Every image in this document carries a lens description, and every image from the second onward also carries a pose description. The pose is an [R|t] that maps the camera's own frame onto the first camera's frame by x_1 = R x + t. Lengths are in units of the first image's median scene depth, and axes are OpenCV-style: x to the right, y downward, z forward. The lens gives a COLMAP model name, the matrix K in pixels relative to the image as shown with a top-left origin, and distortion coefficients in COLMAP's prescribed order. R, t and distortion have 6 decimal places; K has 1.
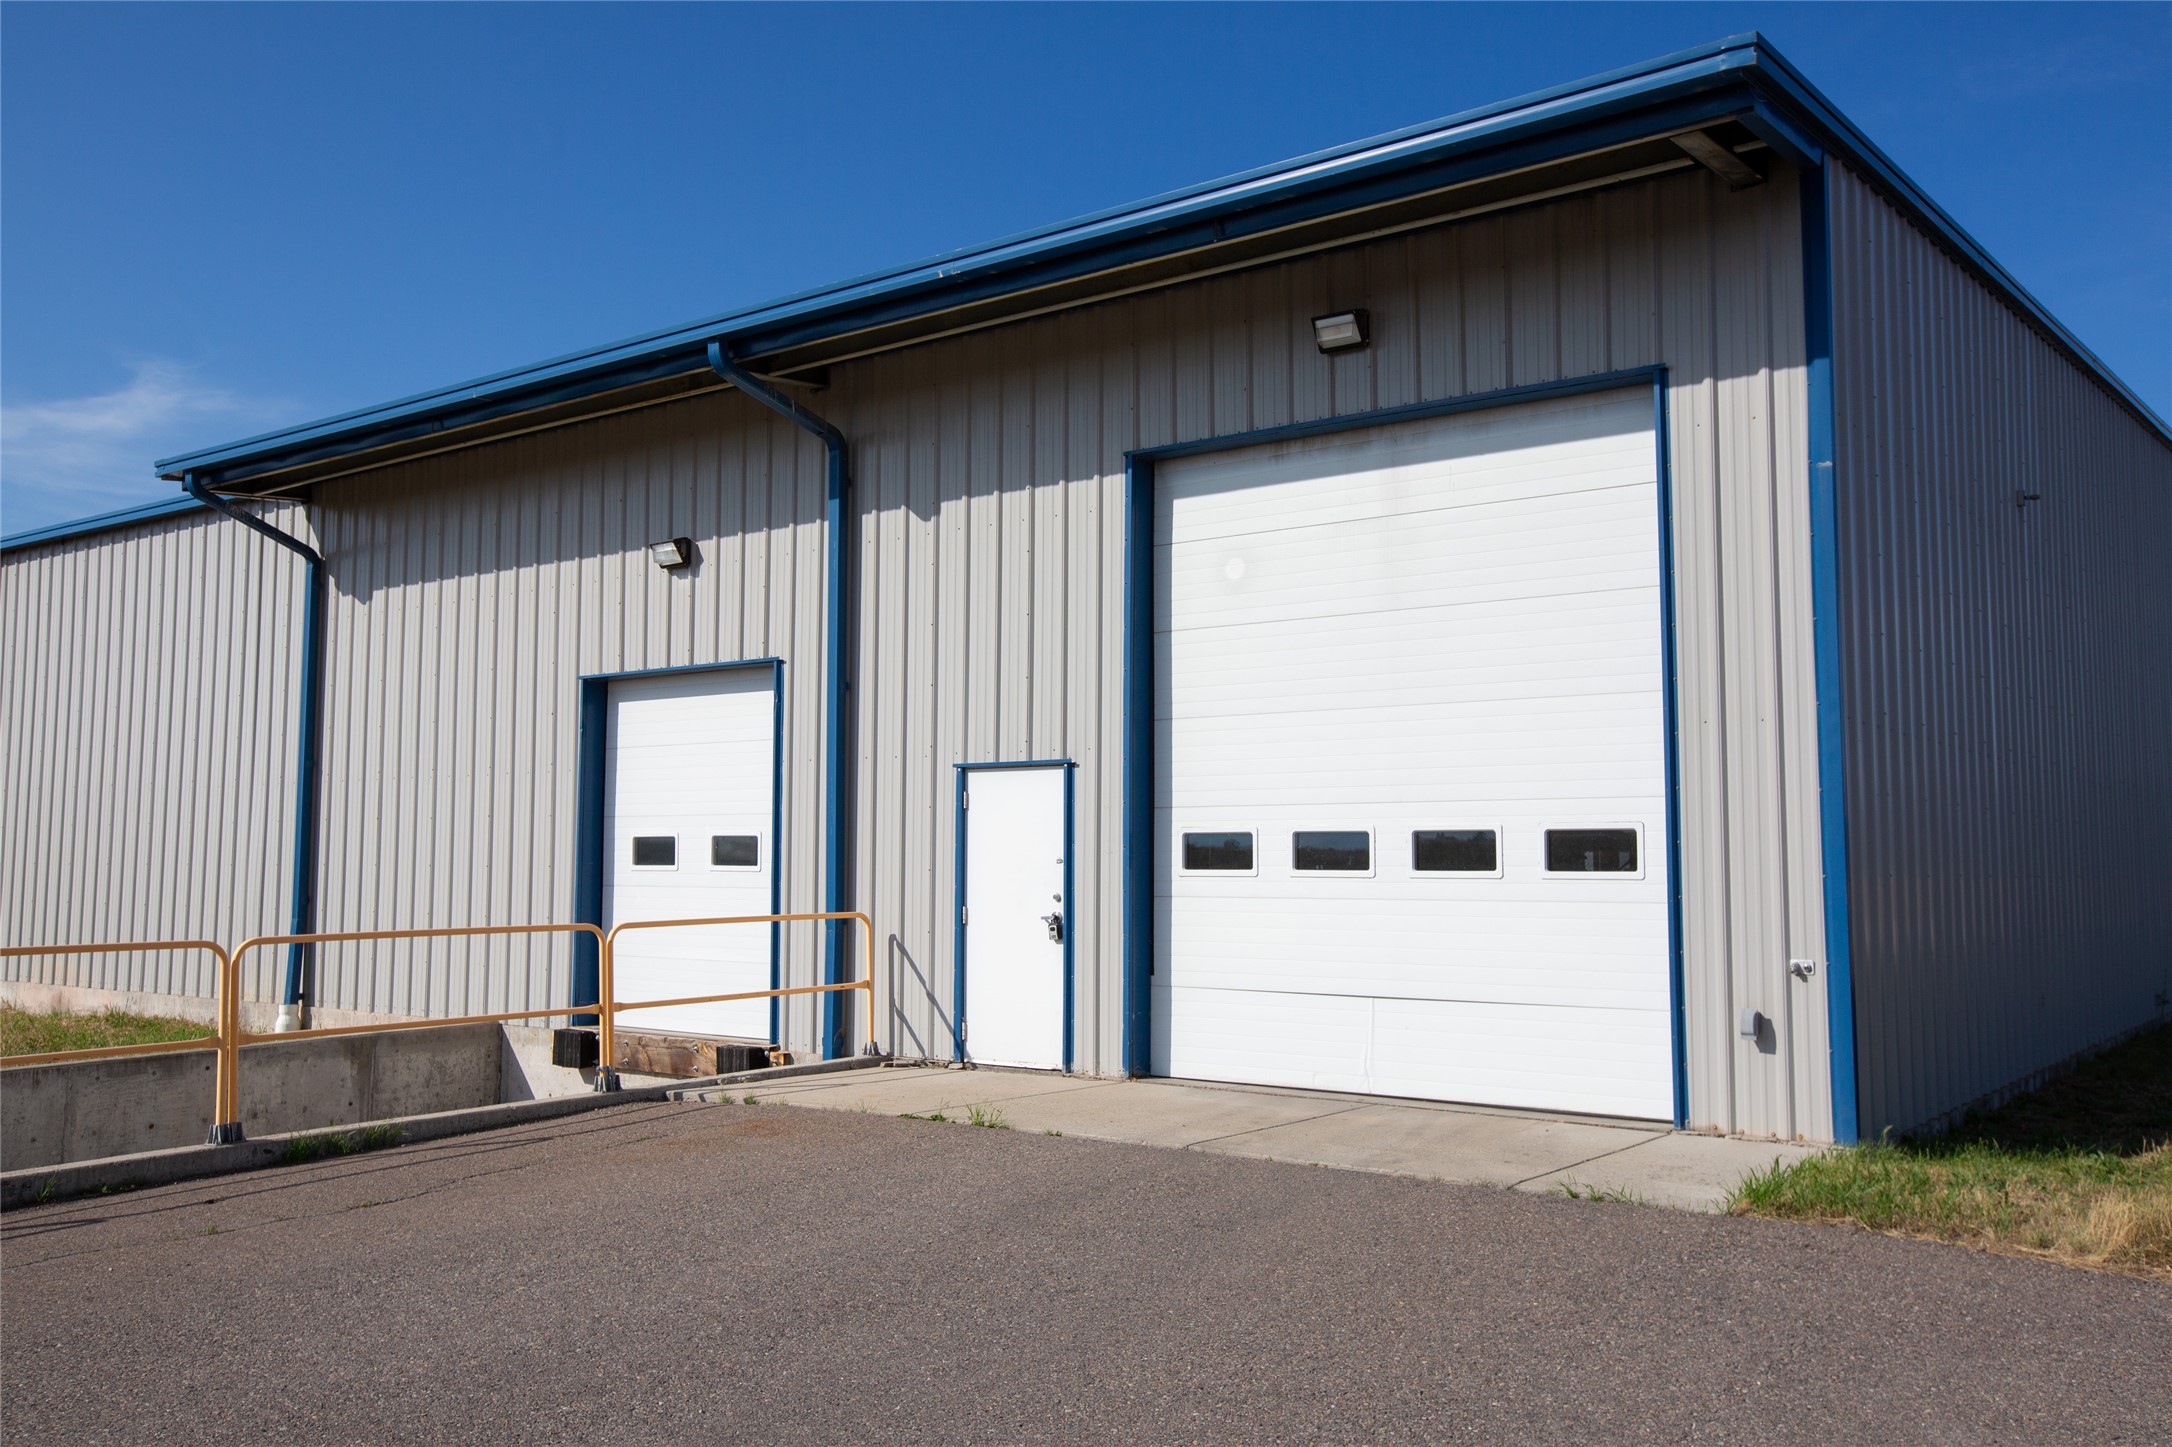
lens RADIAL K [[1872.9, 0, 1023.5], [0, 1872.9, 721.3], [0, 0, 1]] dist [-0.000583, 0.006072]
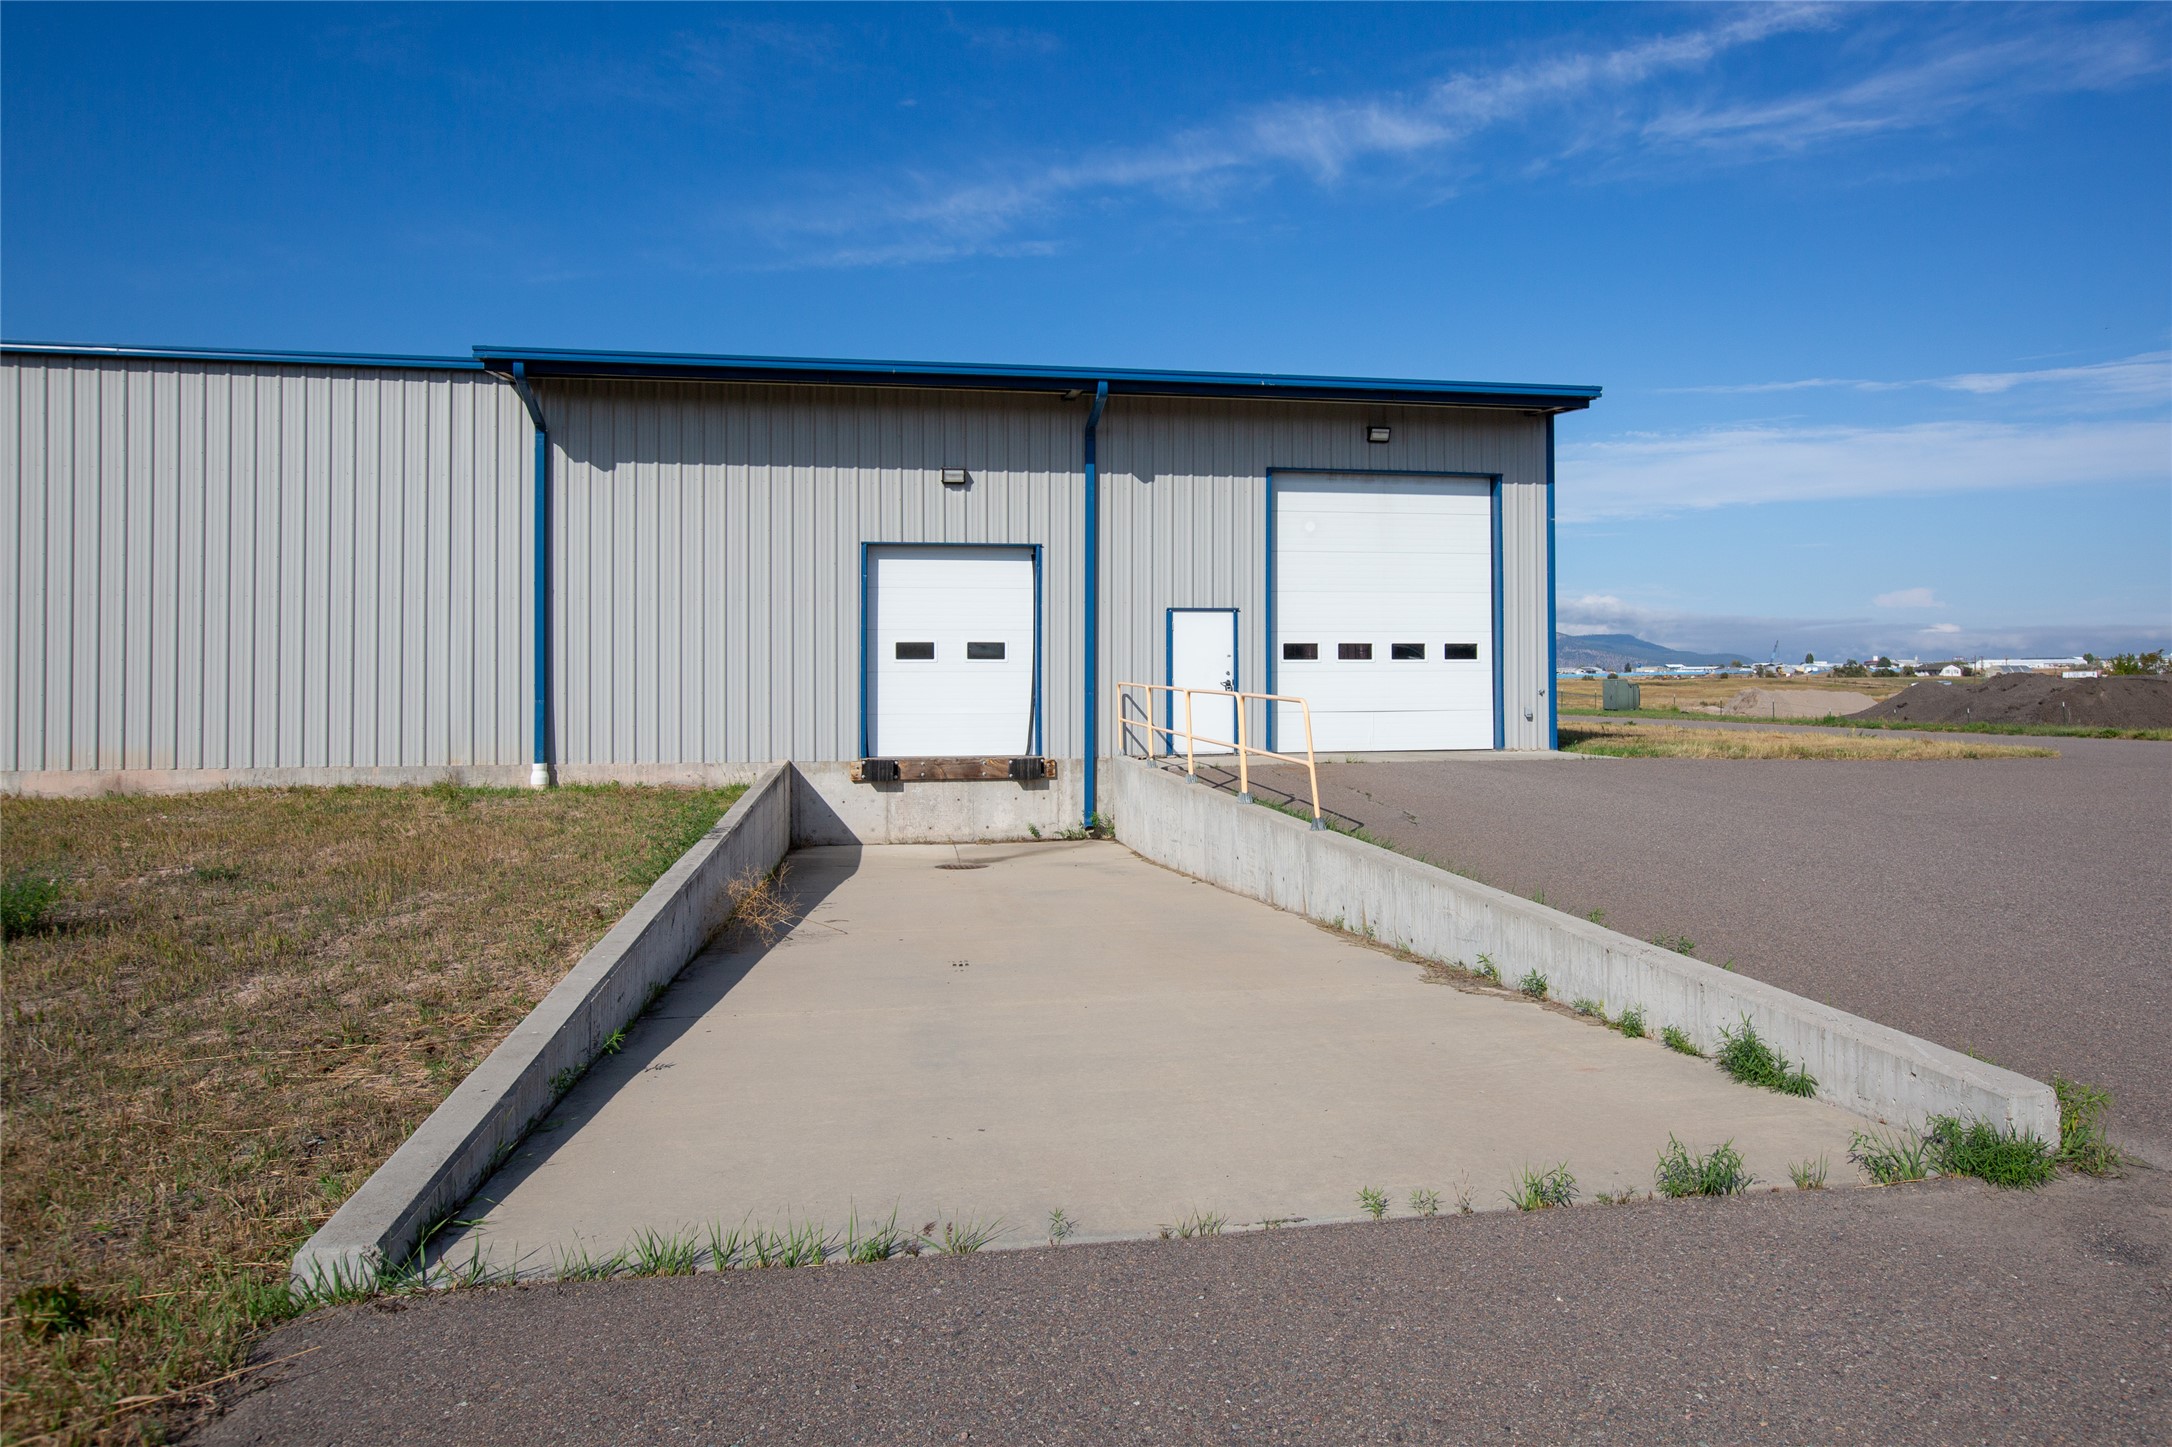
lens RADIAL K [[1452.8, 0, 1175.9], [0, 1452.8, 646.3], [0, 0, 1]] dist [-0.024362, 0.000989]
pose [[0.640211, 0.001338, 0.768198, -1.215954], [-0.055090, 0.997504, 0.044174, -0.005291], [-0.766221, -0.070600, 0.638687, -0.004936]]
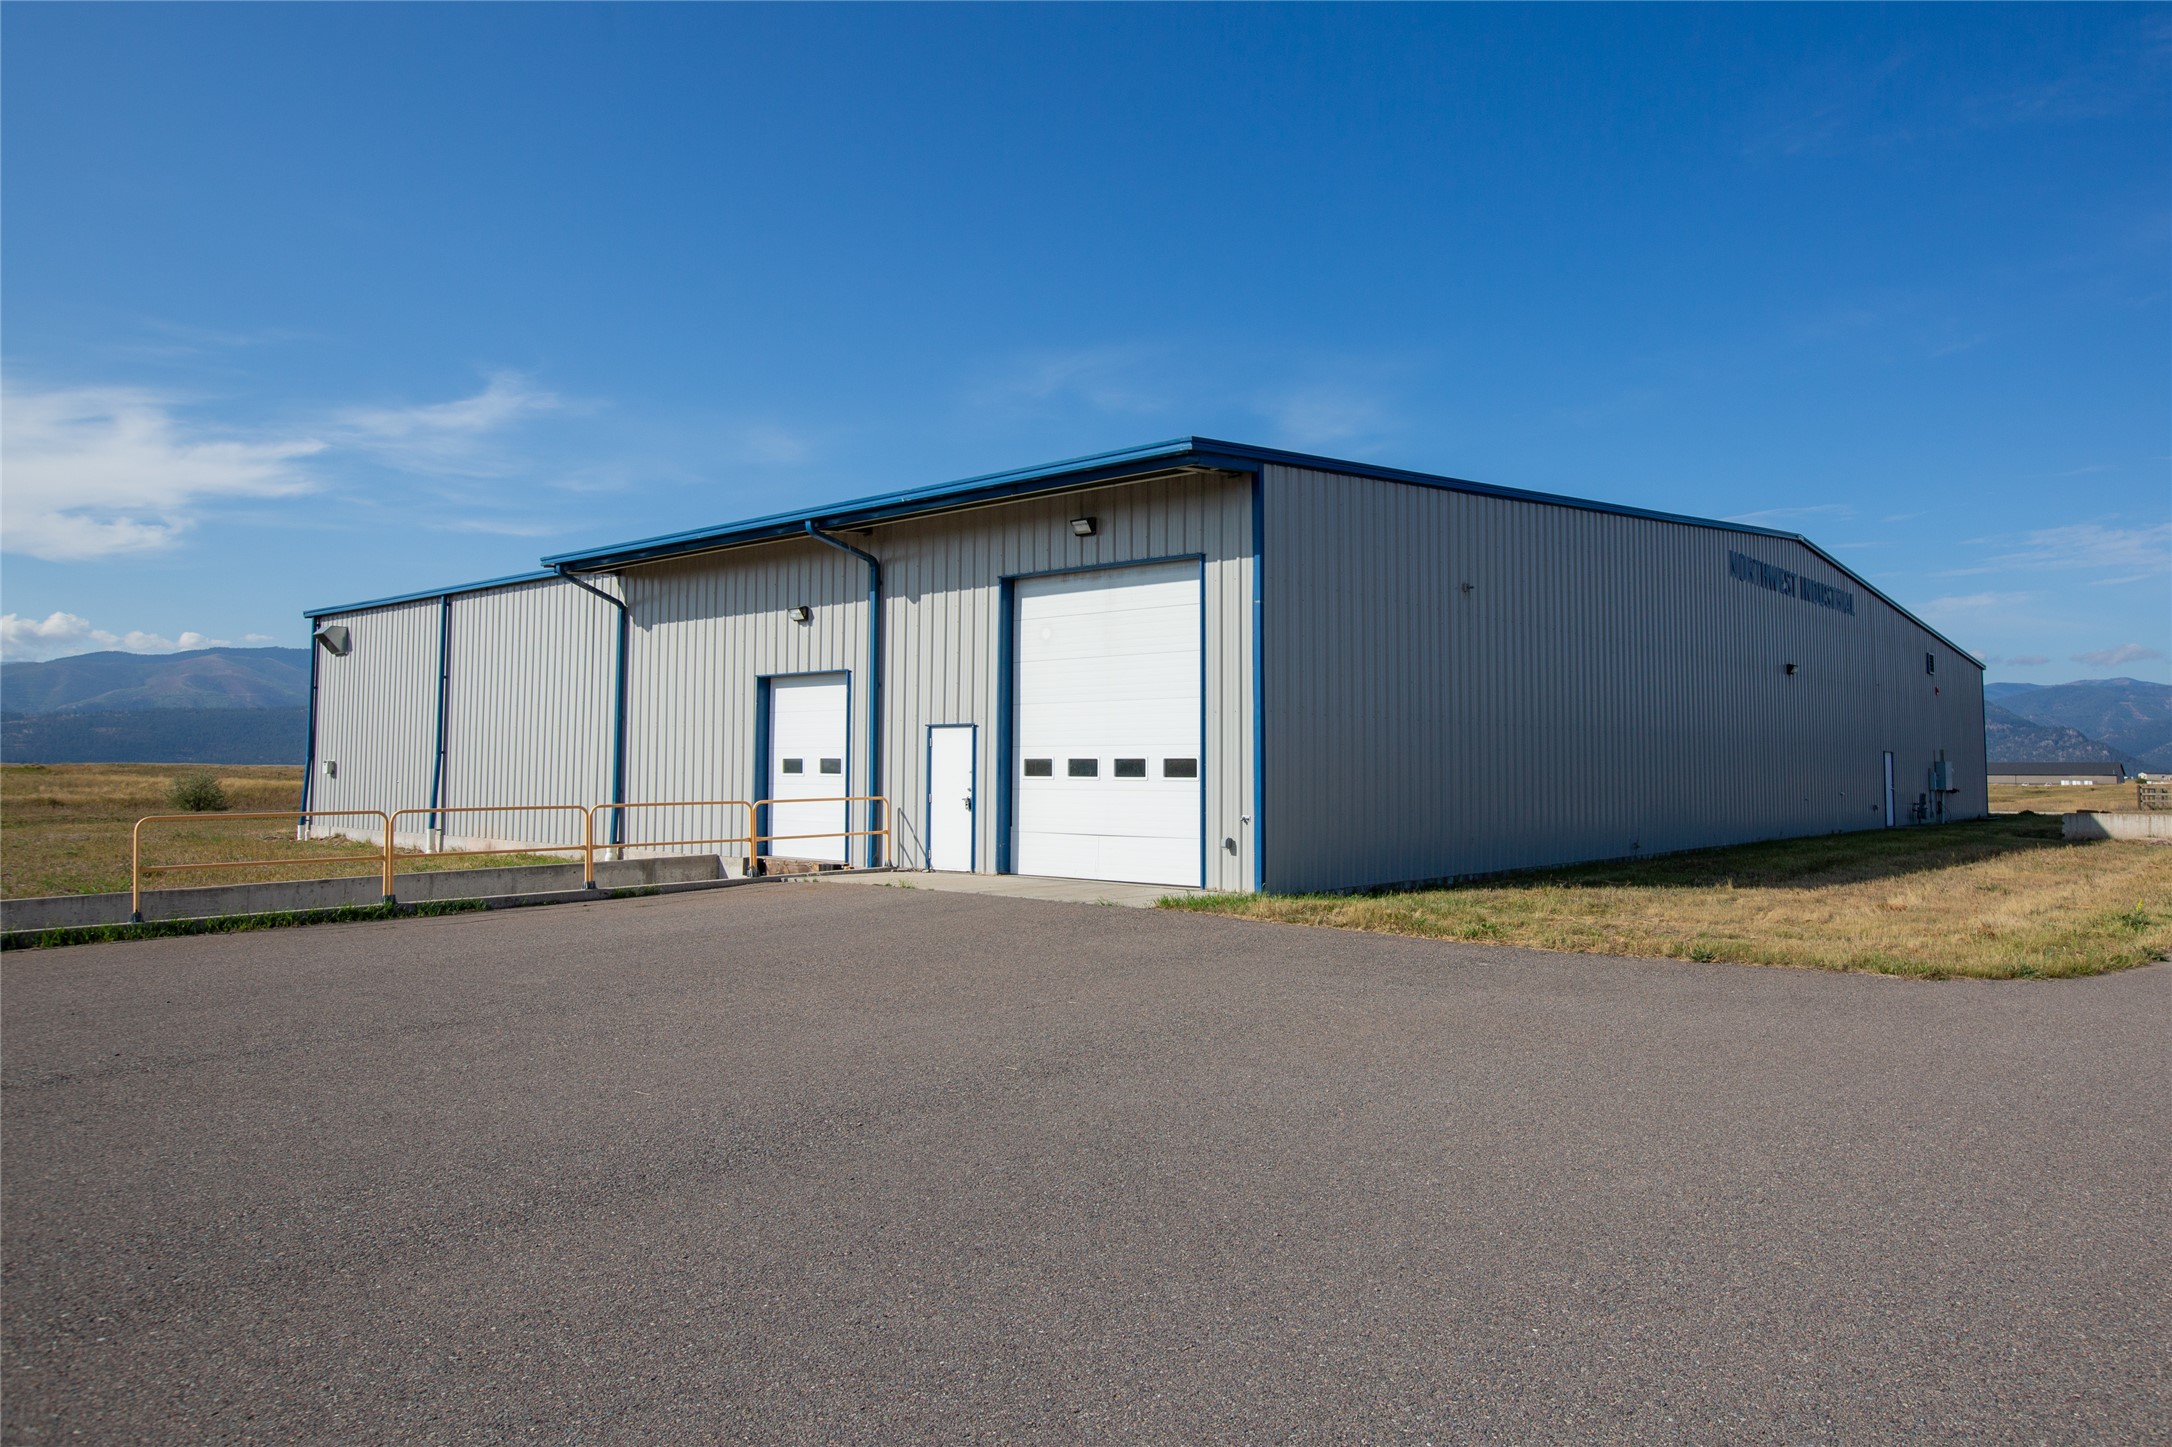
lens RADIAL K [[1532.0, 0, 1086.2], [0, 1532.0, 670.2], [0, 0, 1]] dist [-0.065023, -0.000499]
pose [[0.997718, -0.005036, -0.067337, 0.248604], [0.005845, 0.999913, 0.011824, -0.054726], [0.067272, -0.012190, 0.997660, -0.650134]]
